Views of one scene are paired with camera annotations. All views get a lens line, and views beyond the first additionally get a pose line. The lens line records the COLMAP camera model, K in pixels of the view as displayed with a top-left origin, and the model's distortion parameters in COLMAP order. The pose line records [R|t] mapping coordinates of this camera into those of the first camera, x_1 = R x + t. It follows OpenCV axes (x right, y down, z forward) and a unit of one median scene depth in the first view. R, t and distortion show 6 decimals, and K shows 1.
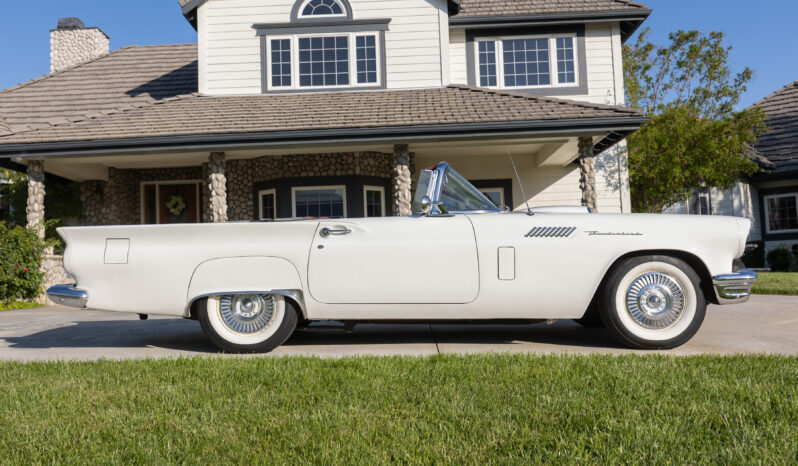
lens RADIAL K [[776.5, 0, 398.4], [0, 776.5, 218.7], [0, 0, 1]] dist [0.006346, -0.000275]
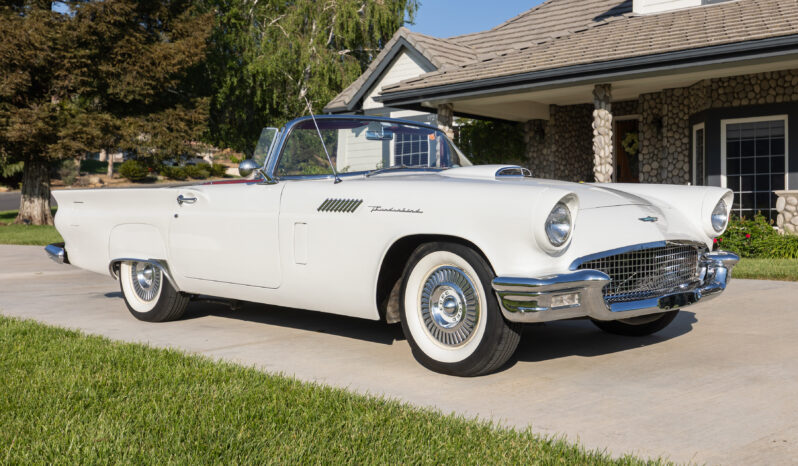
lens RADIAL K [[881.4, 0, 401.7], [0, 881.4, 198.9], [0, 0, 1]] dist [0.011117, 0.011160]
pose [[0.771569, 0.017156, -0.635915, 0.189794], [0.016203, 0.998782, 0.046605, -0.006977], [0.635940, -0.046262, 0.770351, 0.085655]]
